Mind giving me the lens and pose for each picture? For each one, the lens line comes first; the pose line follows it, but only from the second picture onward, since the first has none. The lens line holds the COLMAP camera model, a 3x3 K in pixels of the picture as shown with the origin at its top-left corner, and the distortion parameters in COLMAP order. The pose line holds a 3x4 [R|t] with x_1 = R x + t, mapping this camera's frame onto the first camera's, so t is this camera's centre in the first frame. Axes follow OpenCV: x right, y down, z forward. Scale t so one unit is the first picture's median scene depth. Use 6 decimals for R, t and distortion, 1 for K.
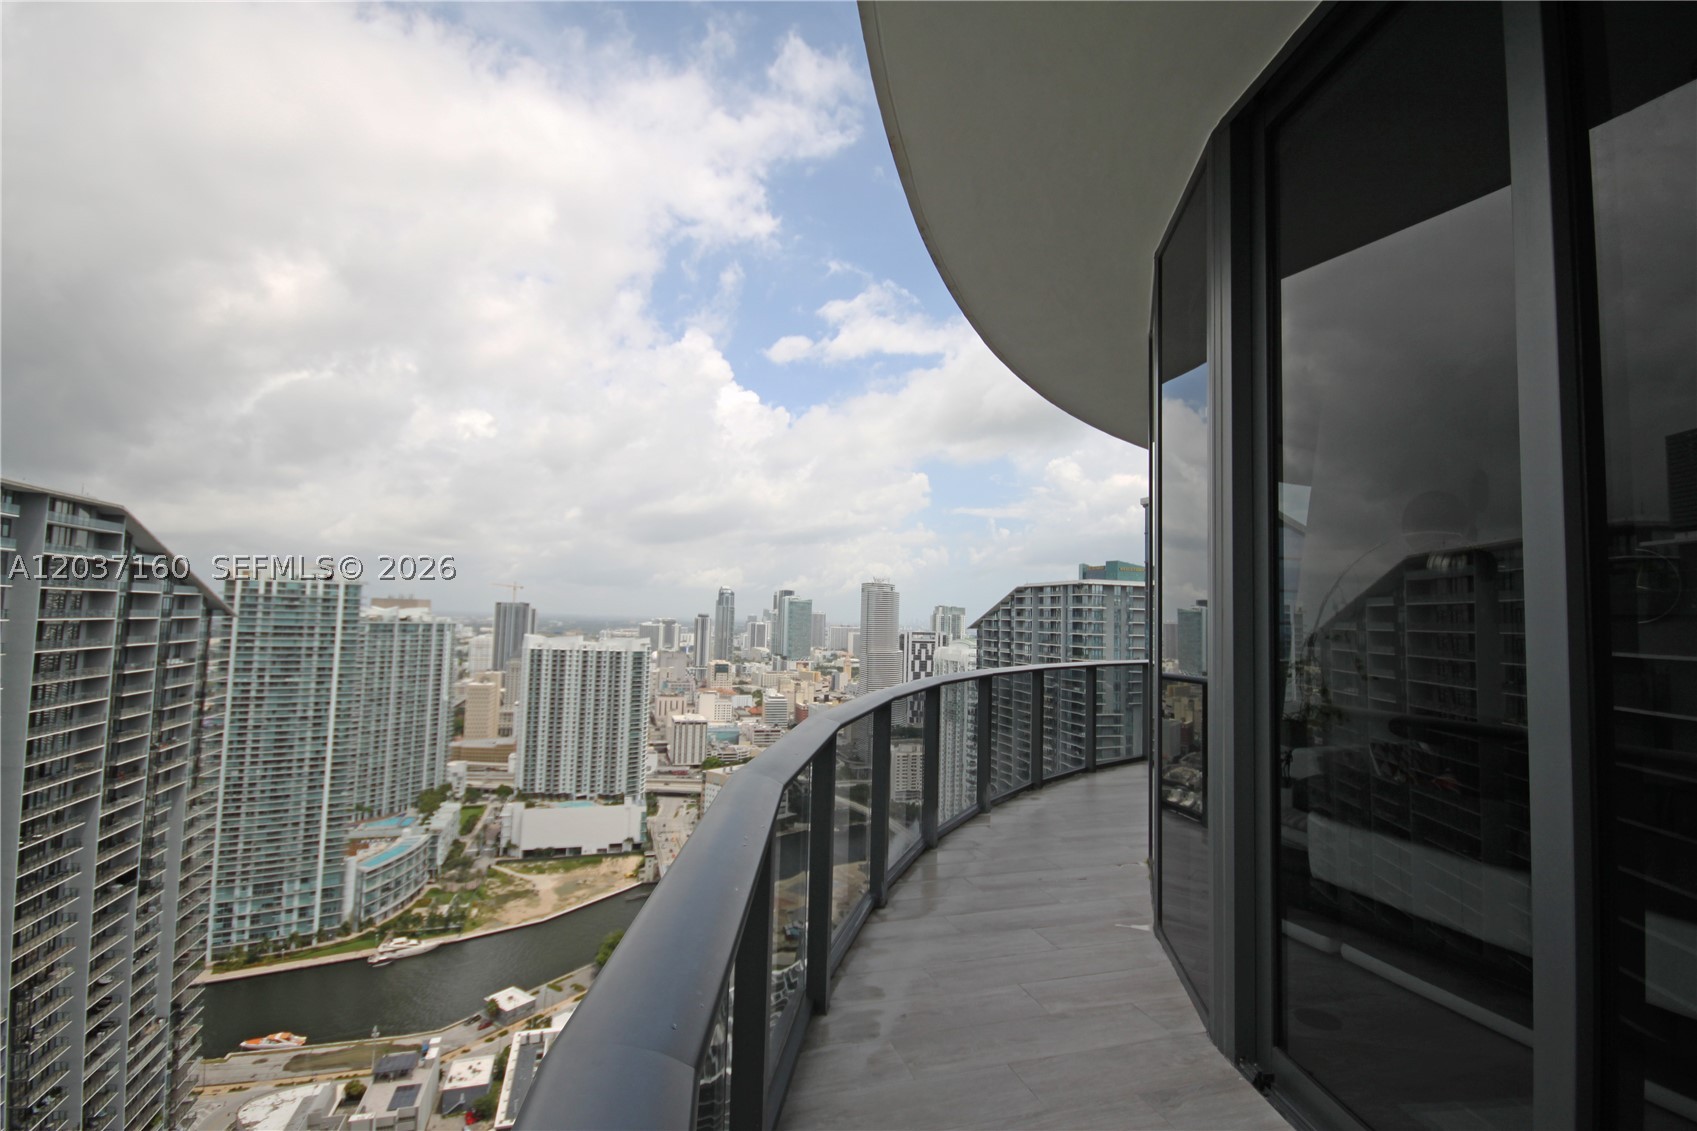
lens RADIAL K [[773.2, 0, 848.6], [0, 773.2, 562.3], [0, 0, 1]] dist [0.019196, -0.017764]
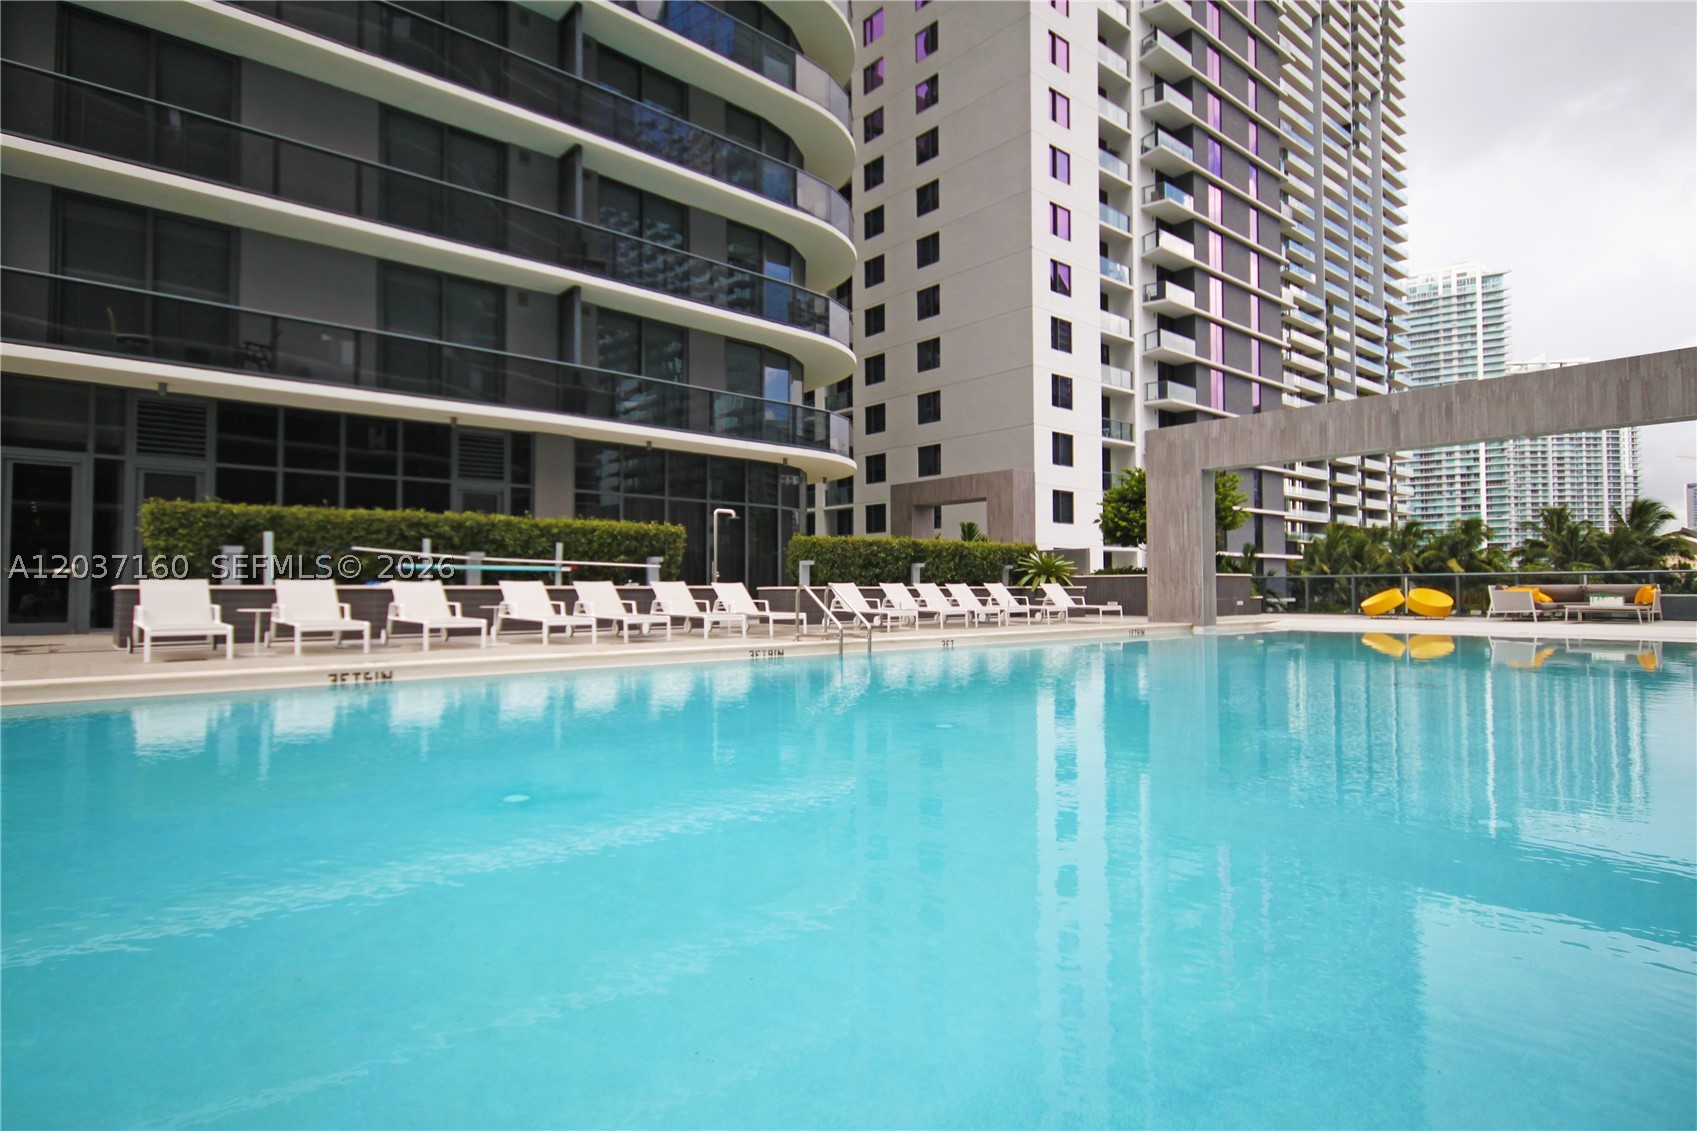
lens RADIAL K [[905.6, 0, 848.5], [0, 905.6, 565.5], [0, 0, 1]] dist [0.008605, 0.001204]
pose [[0.394646, -0.057984, -0.917002, -0.023917], [0.078171, 0.996507, -0.029369, 0.334071], [0.915502, -0.060093, 0.397800, -0.058378]]
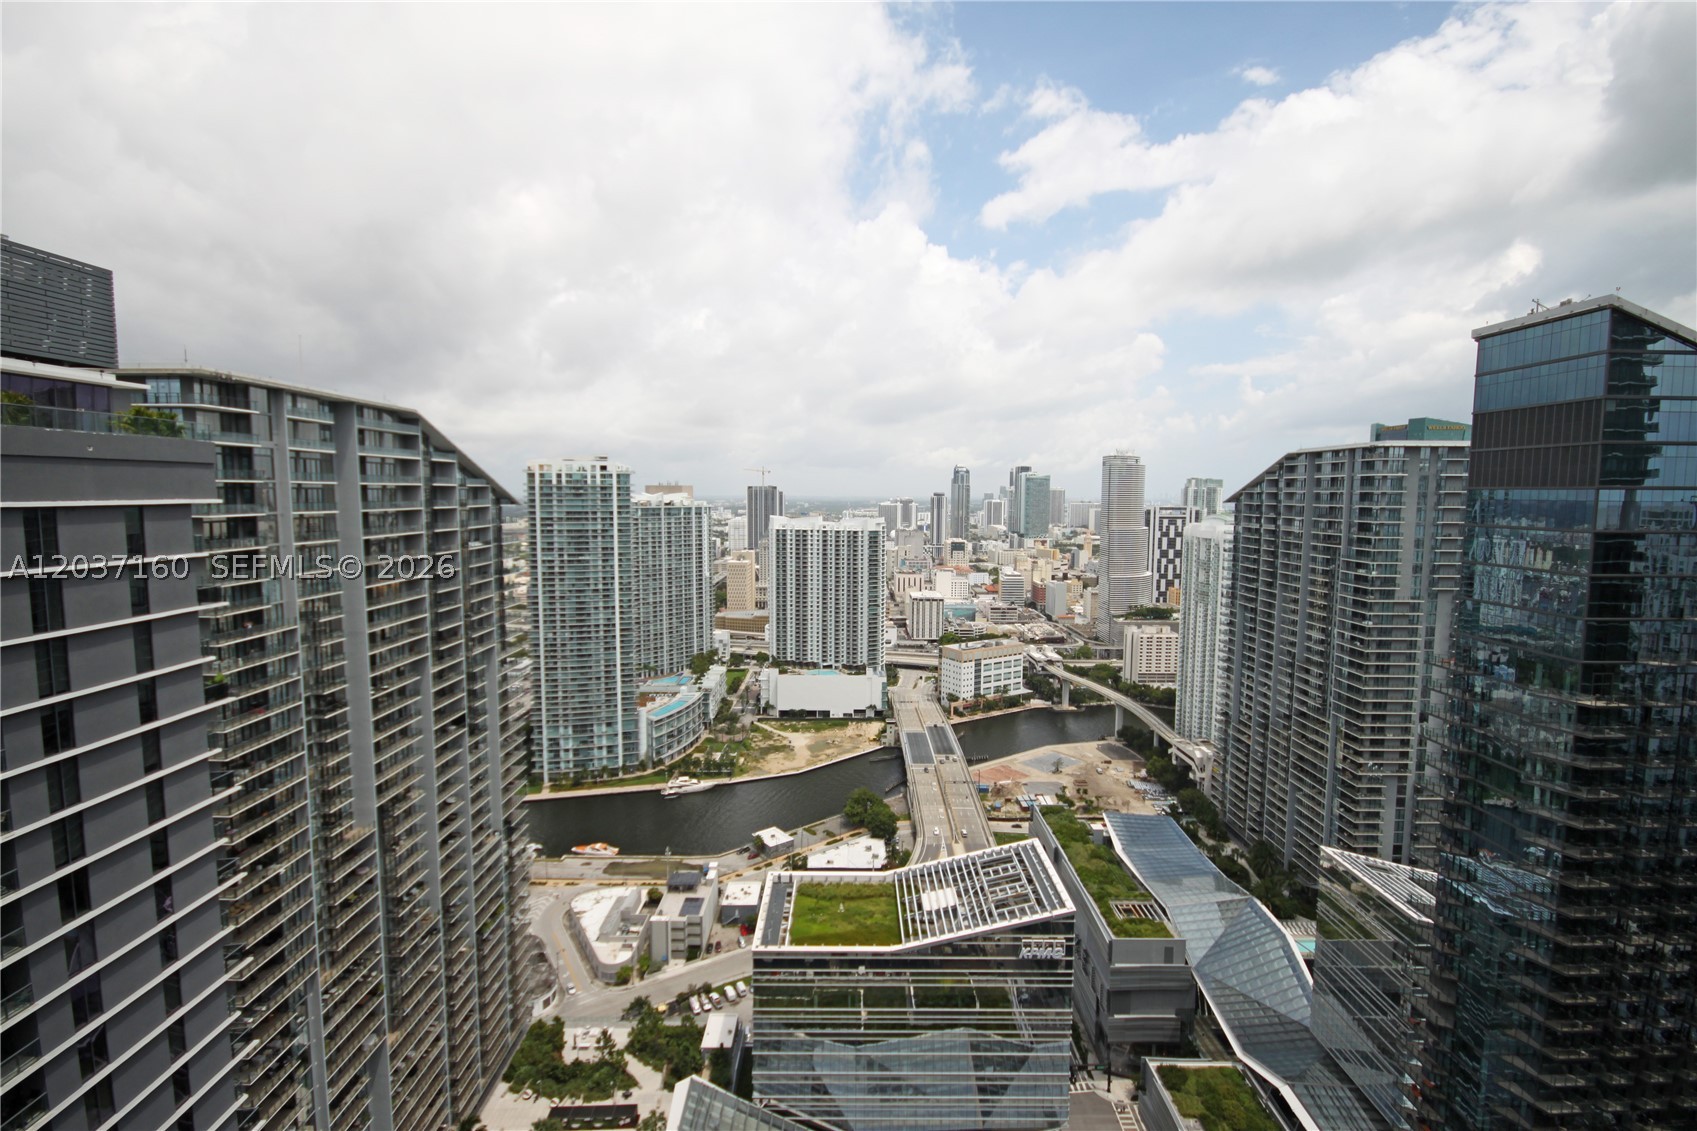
lens RADIAL K [[778.3, 0, 853.1], [0, 778.3, 560.3], [0, 0, 1]] dist [-0.016259, 0.018537]
pose [[0.956312, 0.002095, -0.292340, 0.005935], [0.042770, 0.988212, 0.146993, 0.001469], [0.289202, -0.153075, 0.944950, 0.020927]]
